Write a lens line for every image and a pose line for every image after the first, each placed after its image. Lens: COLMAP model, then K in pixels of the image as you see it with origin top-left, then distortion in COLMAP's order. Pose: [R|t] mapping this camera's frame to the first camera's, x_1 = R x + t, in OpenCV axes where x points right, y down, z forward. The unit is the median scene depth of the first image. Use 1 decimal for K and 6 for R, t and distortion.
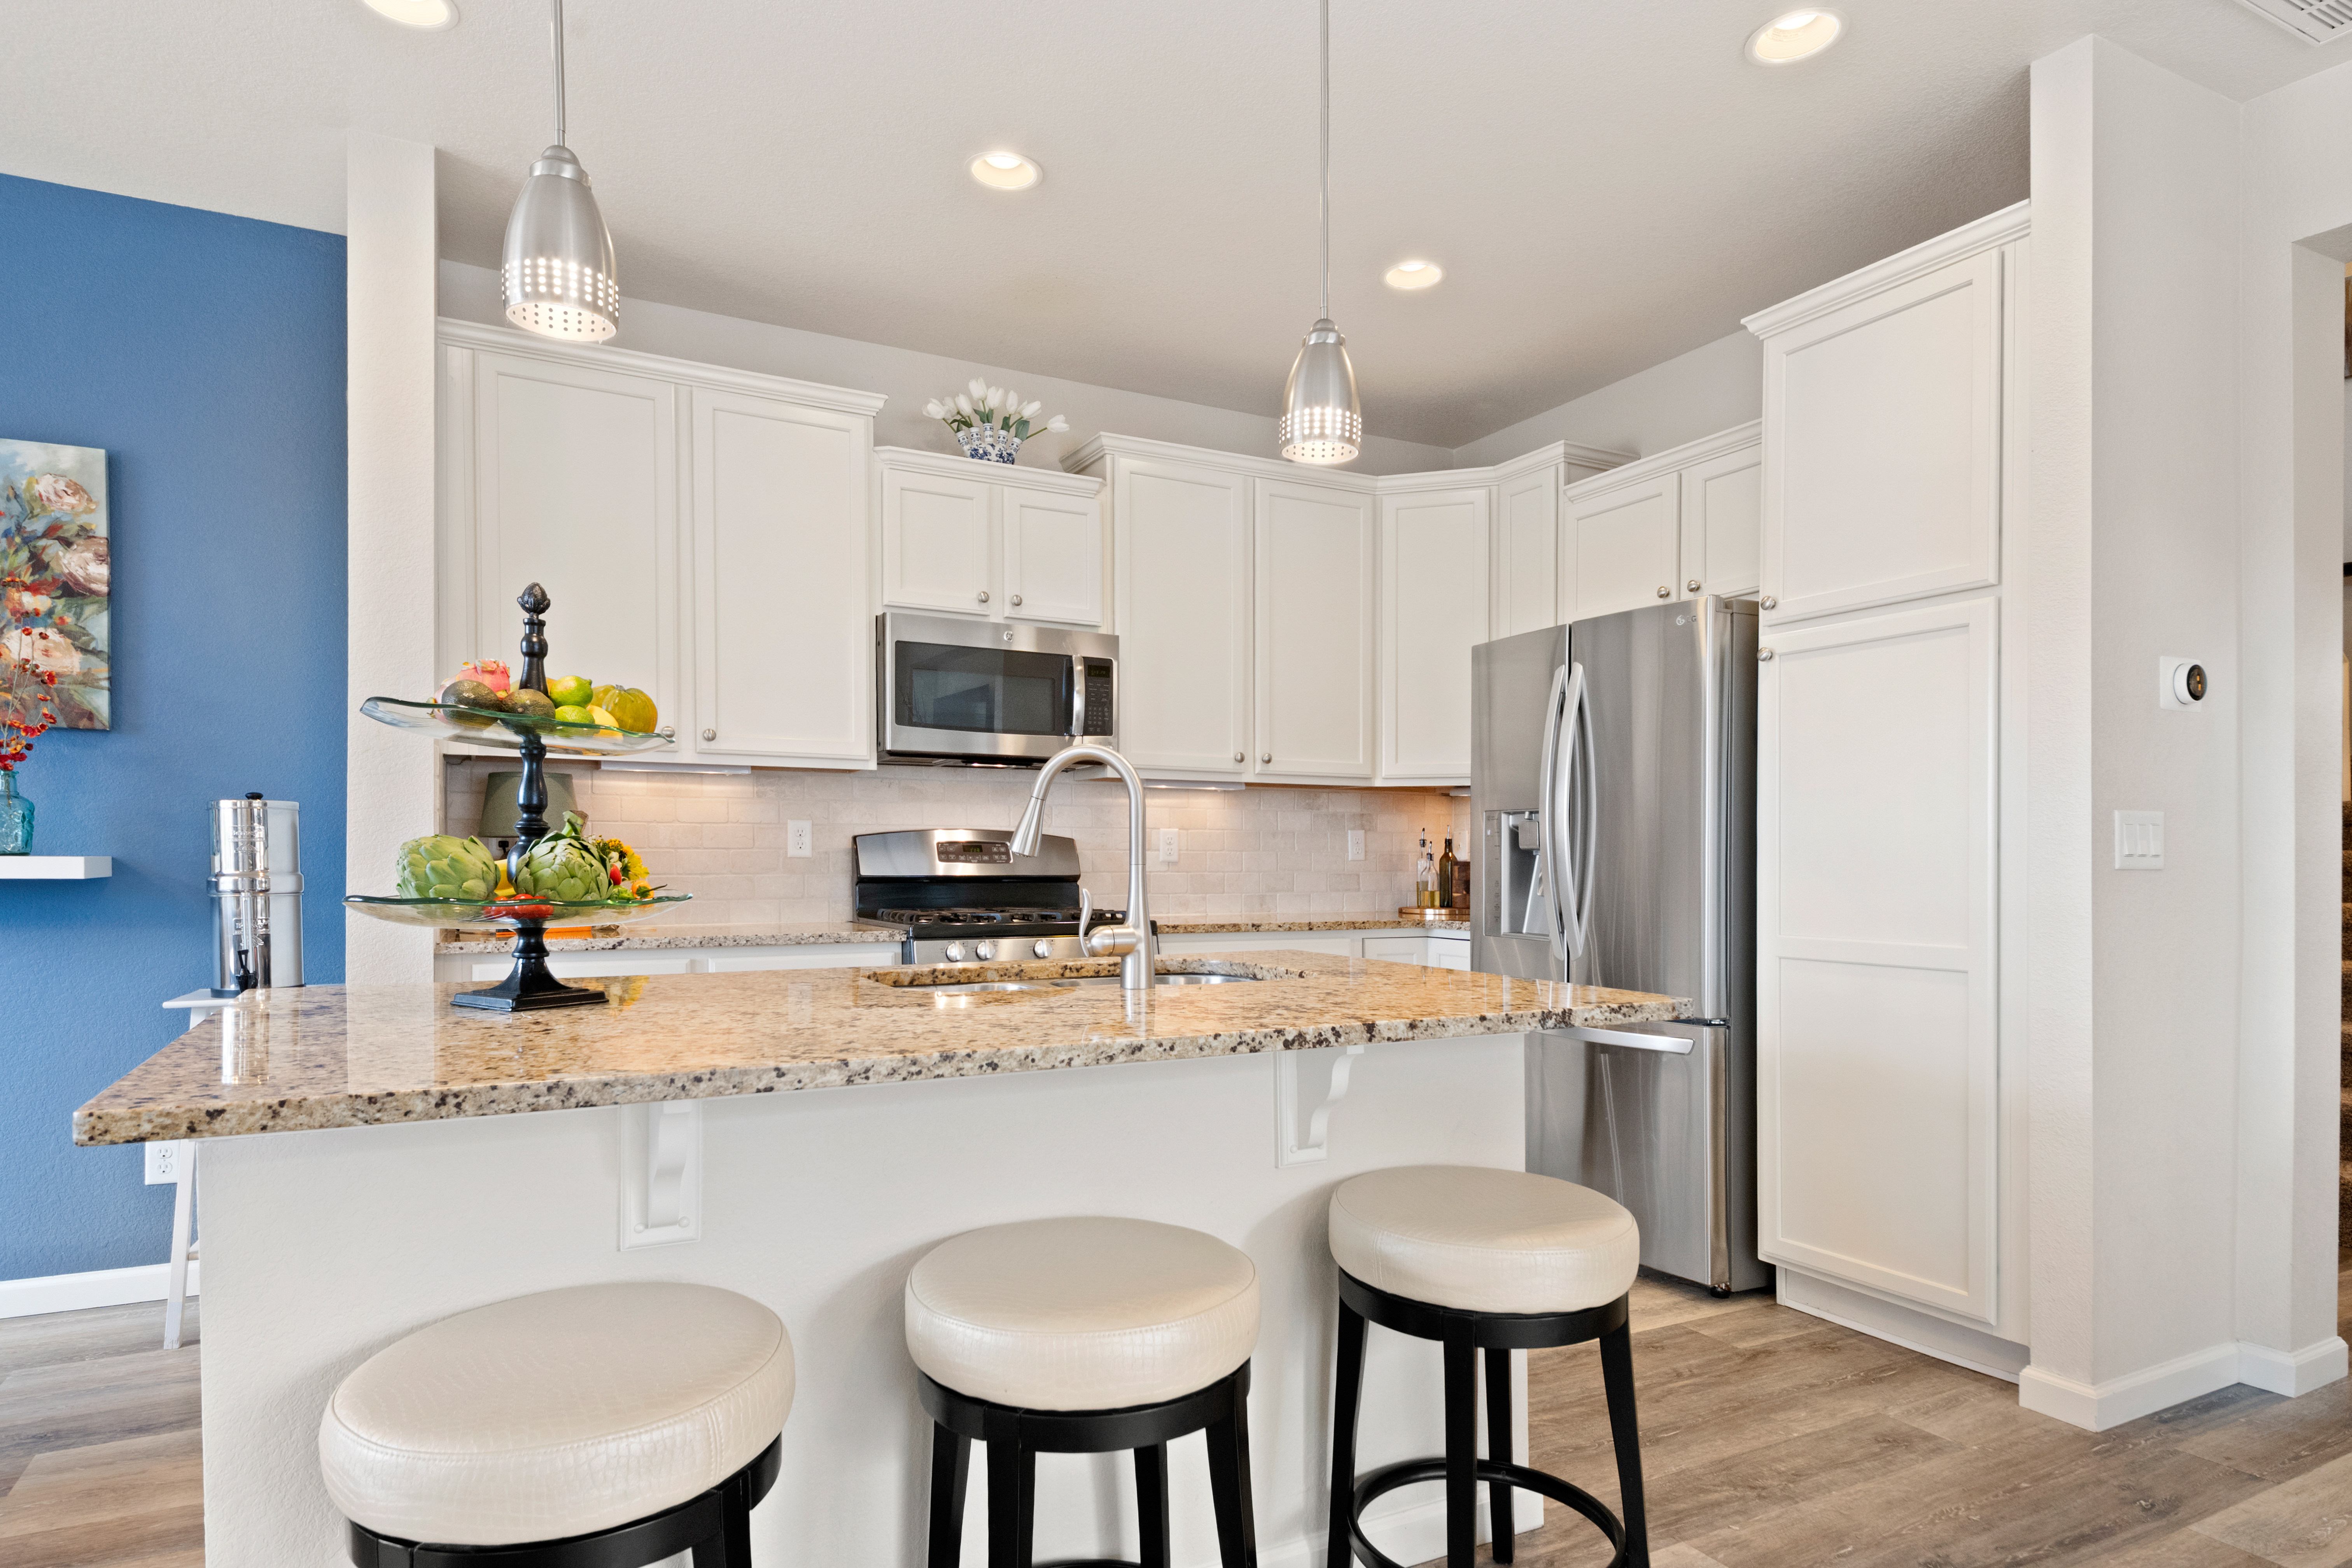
lens RADIAL K [[1311.7, 0, 1178.3], [0, 1311.7, 800.1], [0, 0, 1]] dist [0.034895, -0.000786]
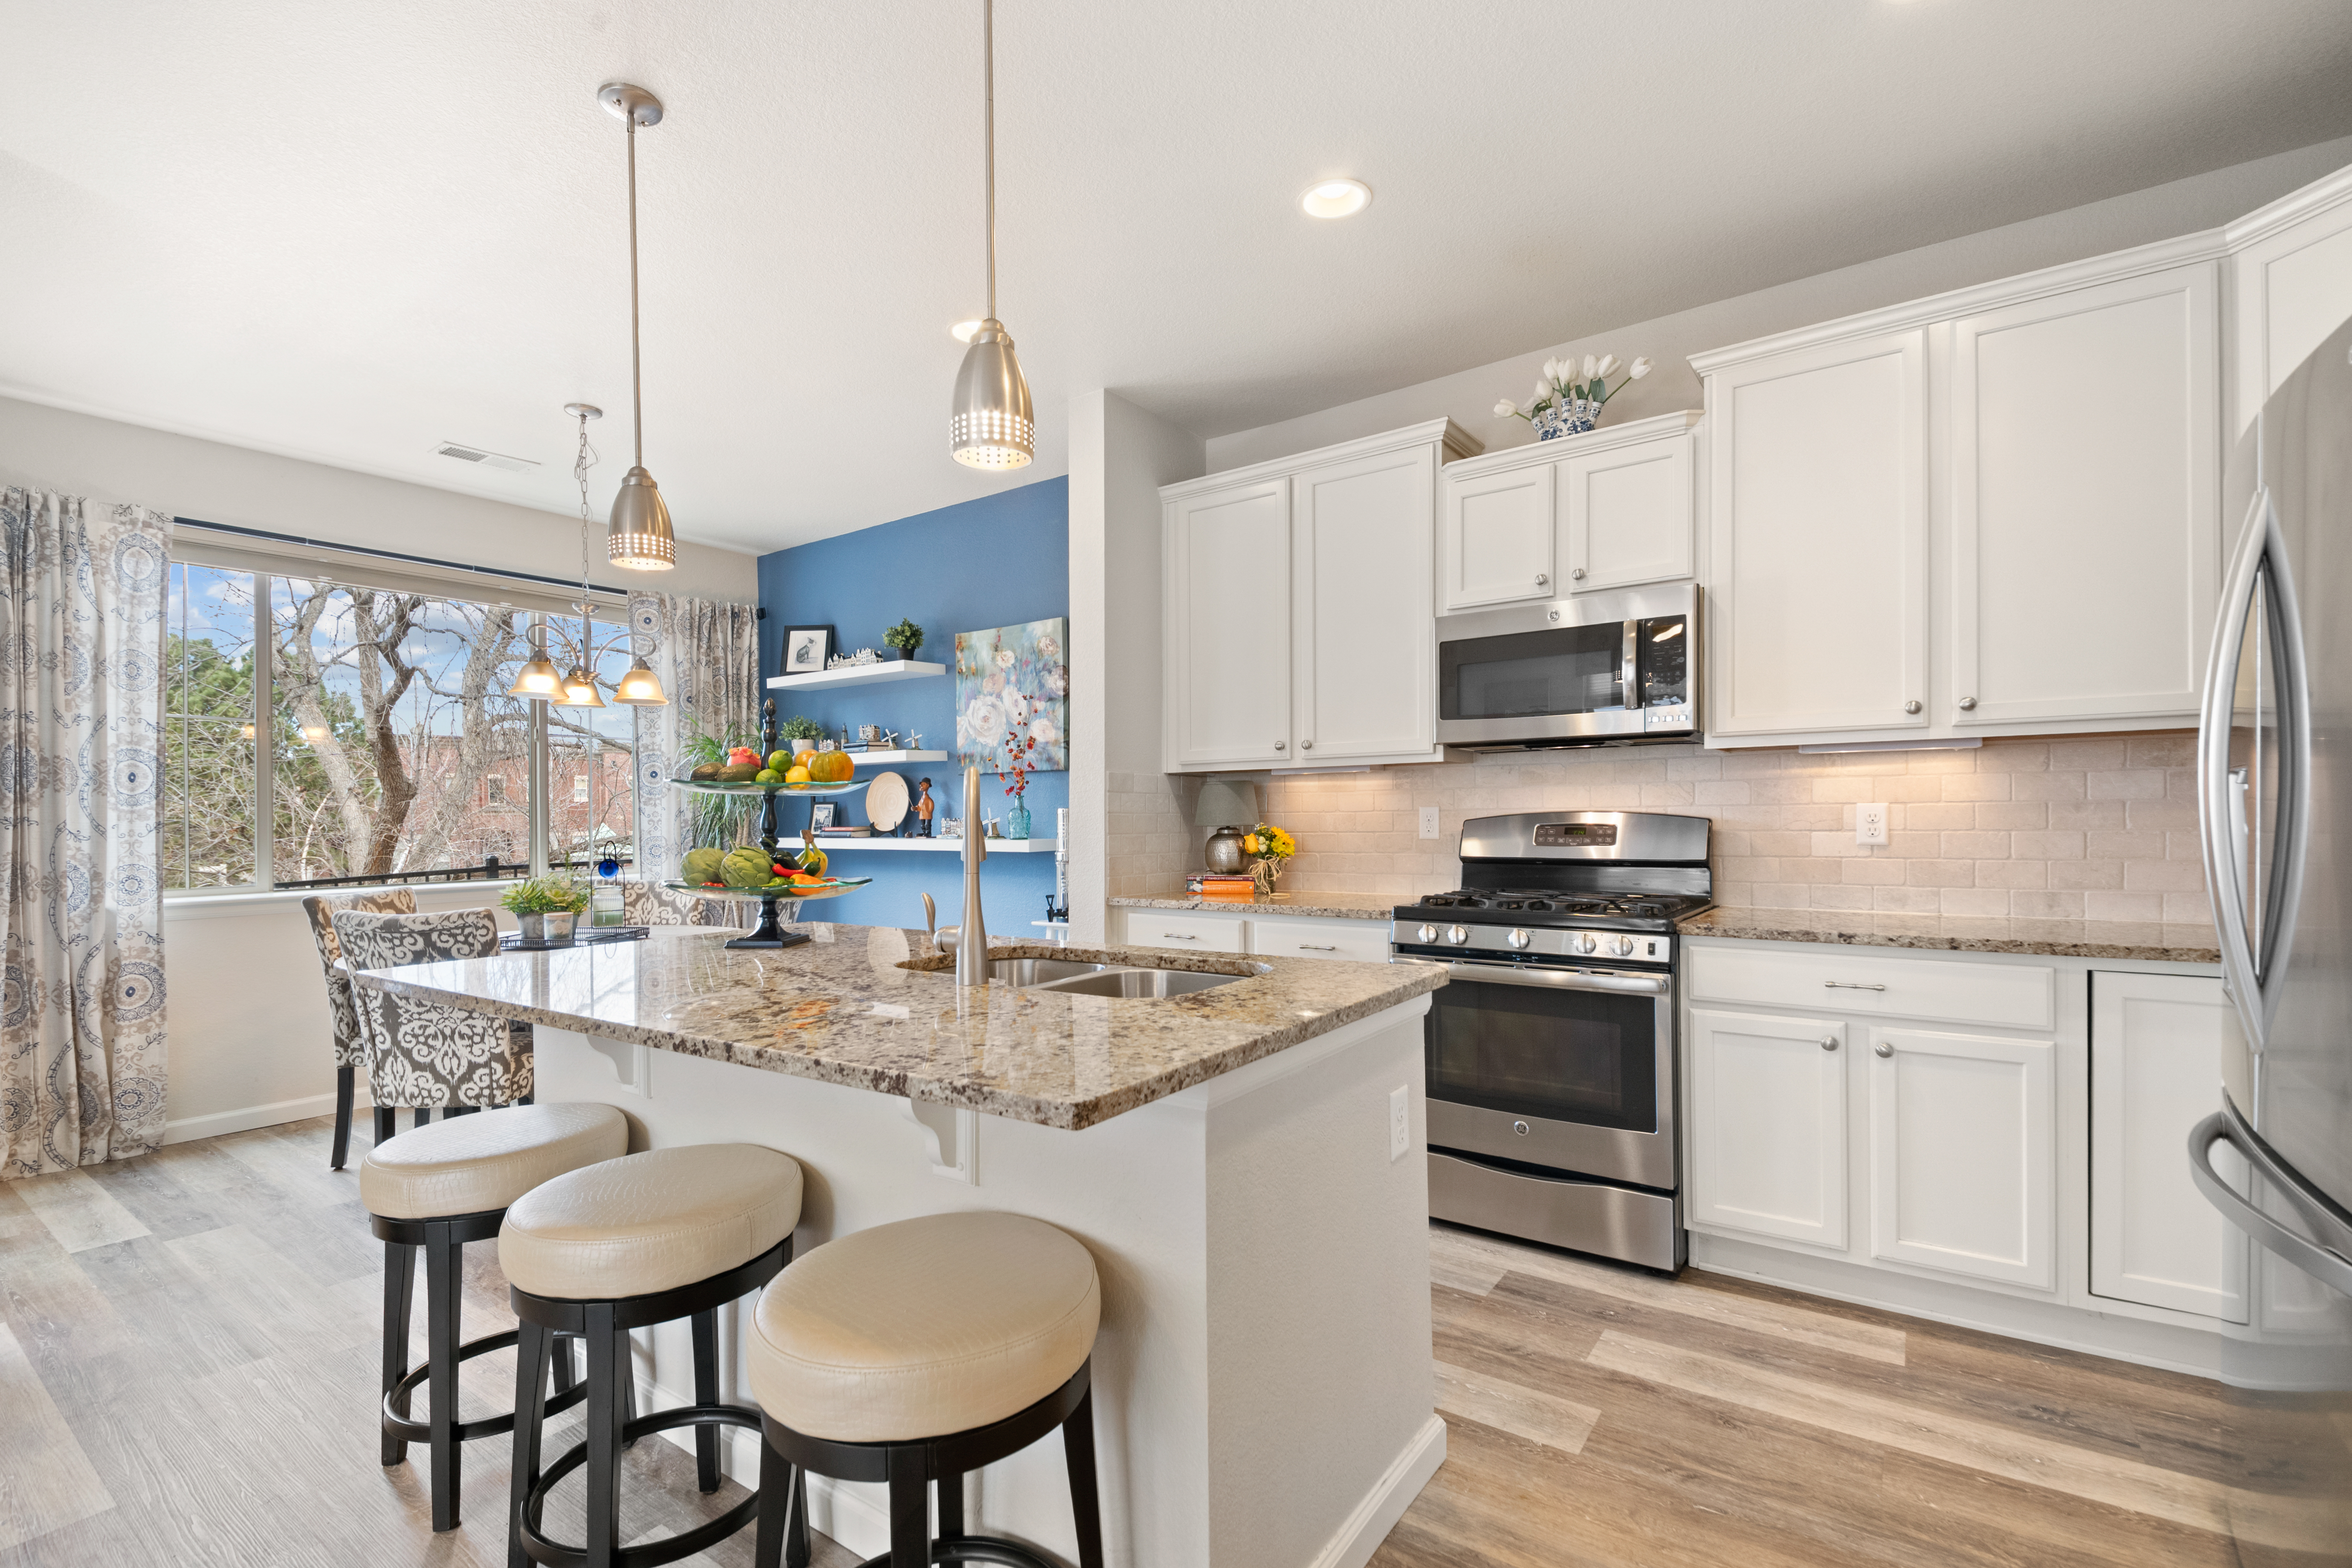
lens RADIAL K [[1056.5, 0, 1176.0], [0, 1056.5, 784.0], [0, 0, 1]] dist [0.022928, -0.000061]
pose [[0.442340, -0.037629, -0.896057, 0.449710], [0.053955, 0.998426, -0.015293, -0.002612], [0.895223, -0.041582, 0.443675, 0.395817]]
